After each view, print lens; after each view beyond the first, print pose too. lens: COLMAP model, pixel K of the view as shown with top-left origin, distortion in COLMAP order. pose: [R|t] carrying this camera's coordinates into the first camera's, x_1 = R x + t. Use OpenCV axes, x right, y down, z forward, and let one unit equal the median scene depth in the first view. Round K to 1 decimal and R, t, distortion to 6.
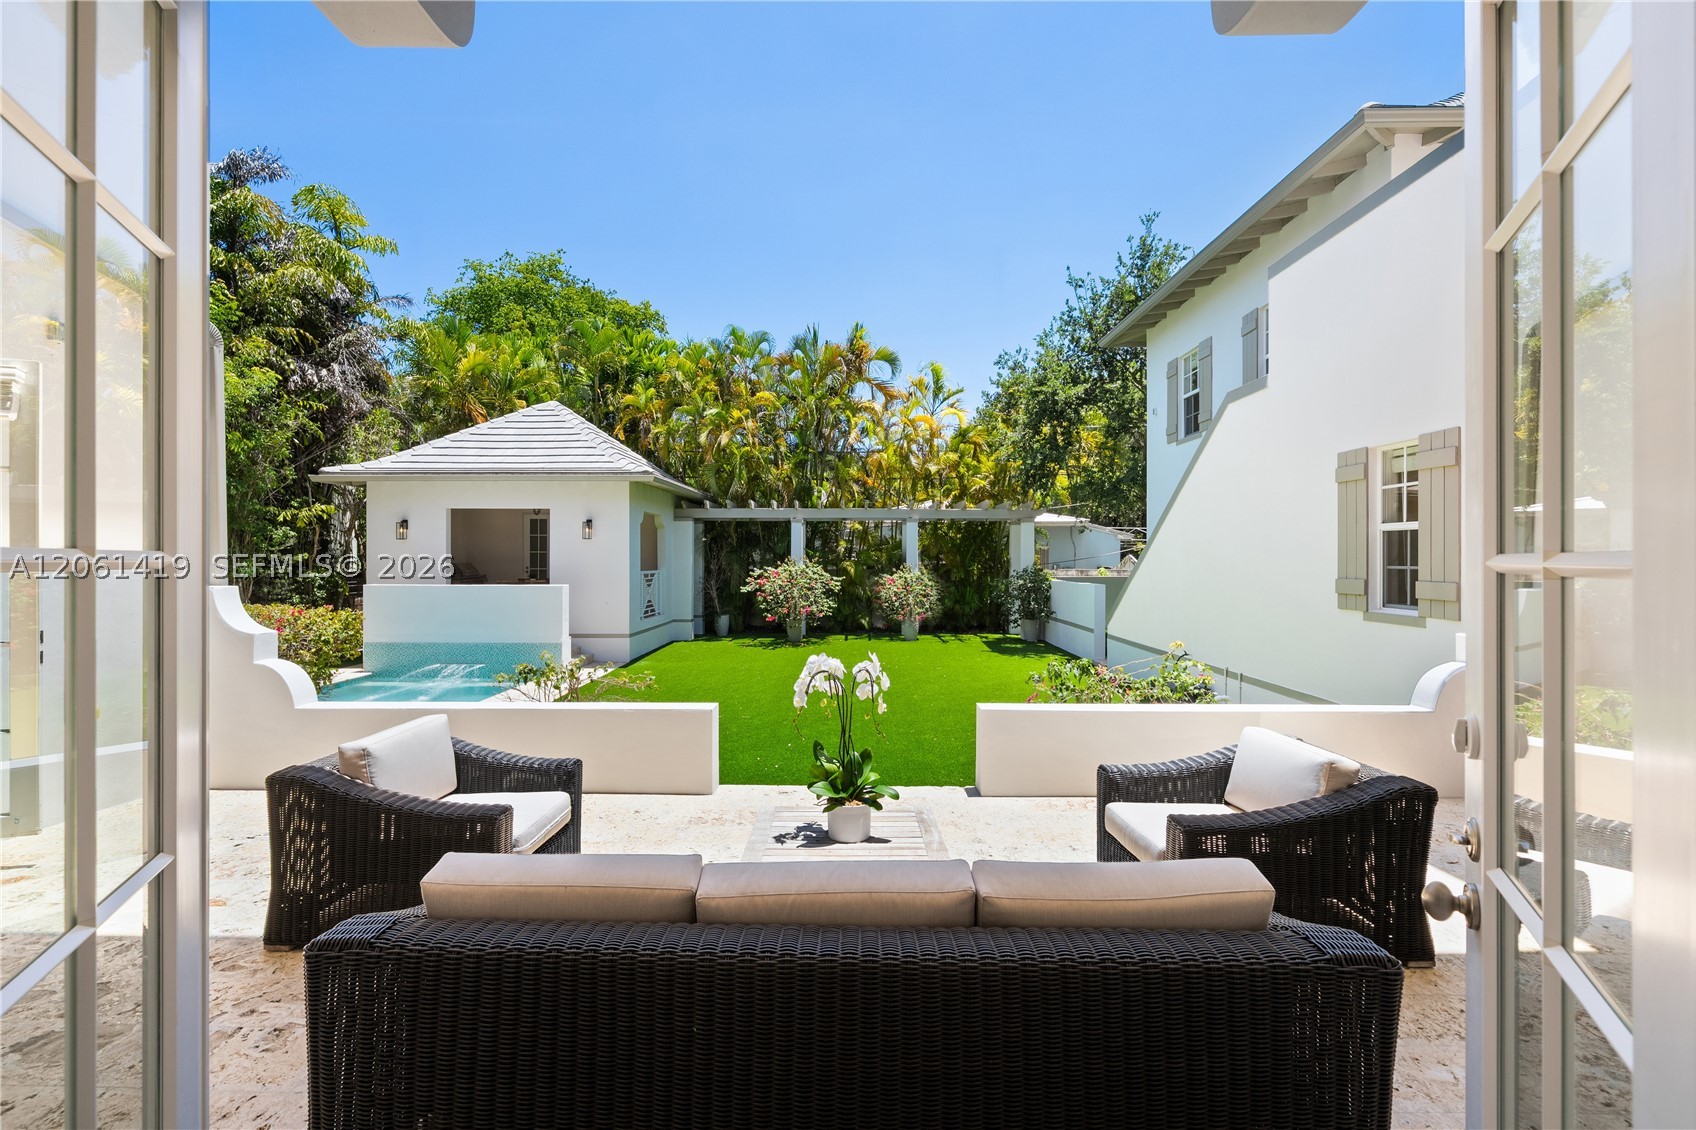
lens RADIAL K [[770.3, 0, 850.4], [0, 770.3, 560.0], [0, 0, 1]] dist [0.029905, 0.000049]
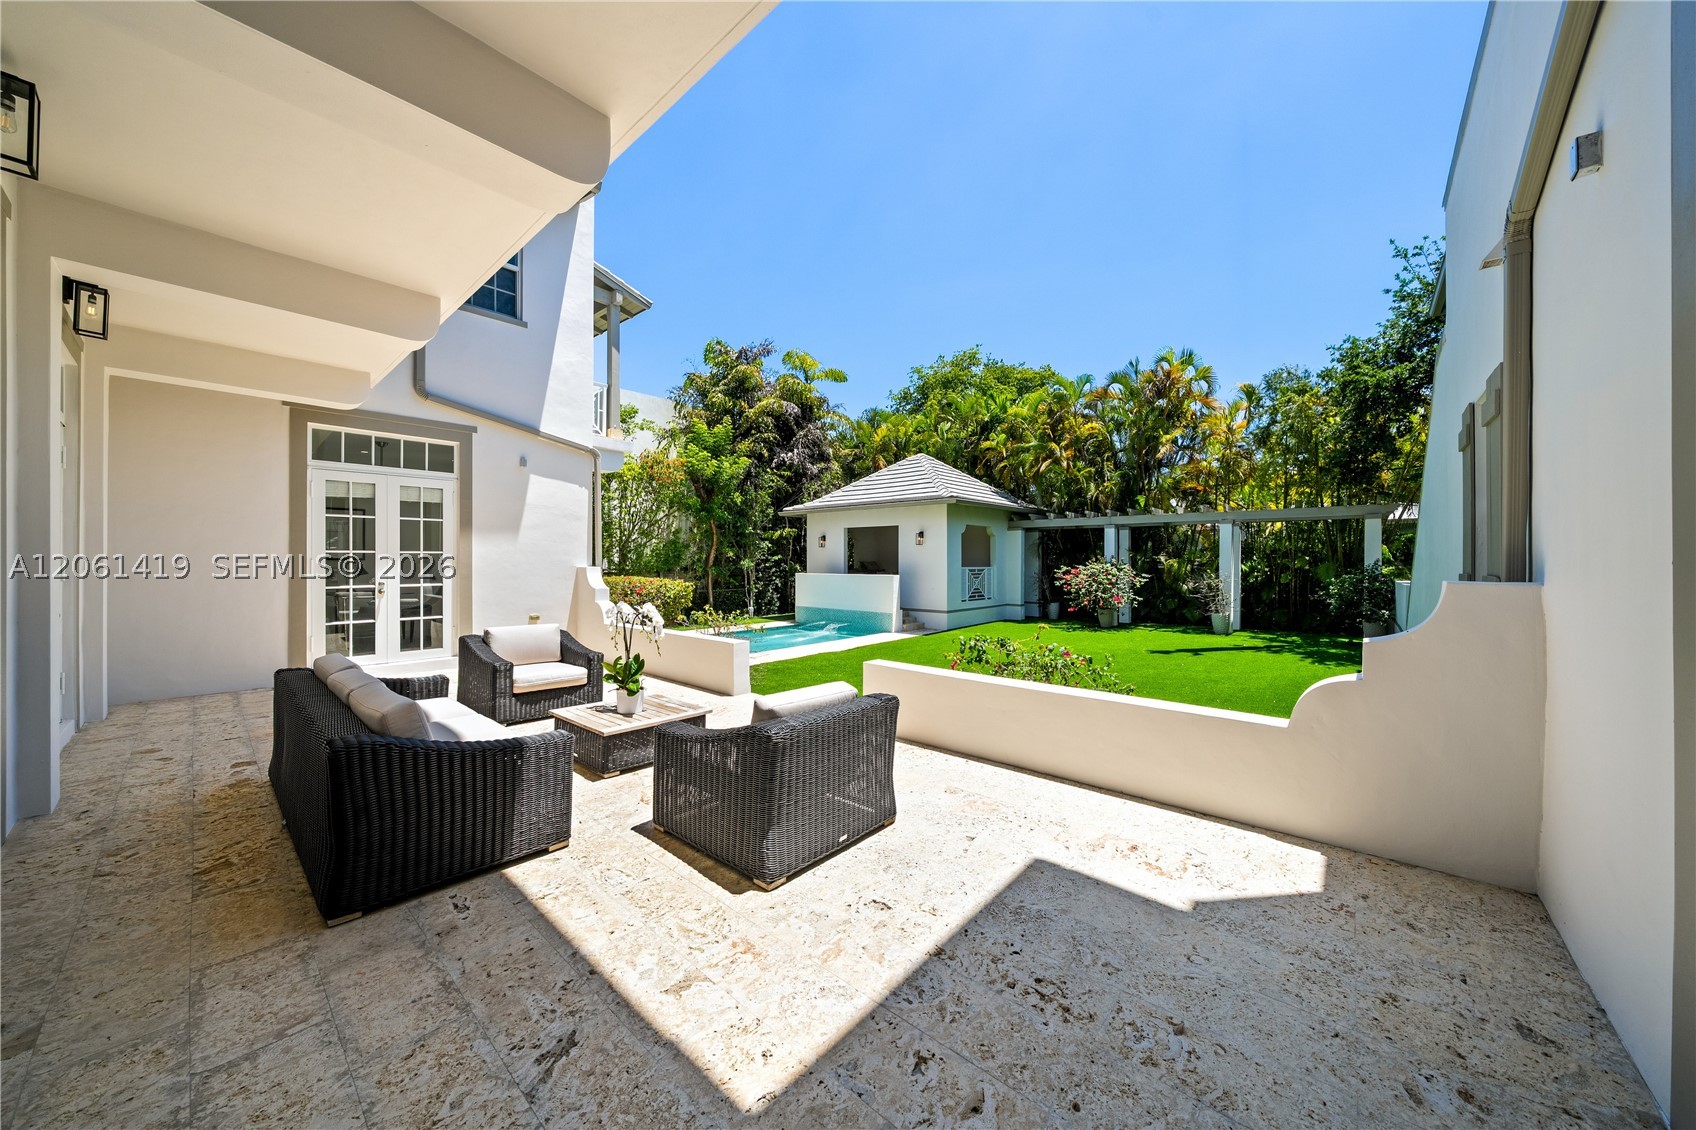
lens RADIAL K [[578.6, 0, 855.0], [0, 578.6, 560.8], [0, 0, 1]] dist [-0.004628, -0.000013]
pose [[0.763989, -0.000772, -0.645229, 0.244998], [-0.001693, 0.999993, -0.003201, 0.006281], [0.645227, 0.003538, 0.763983, 0.072229]]
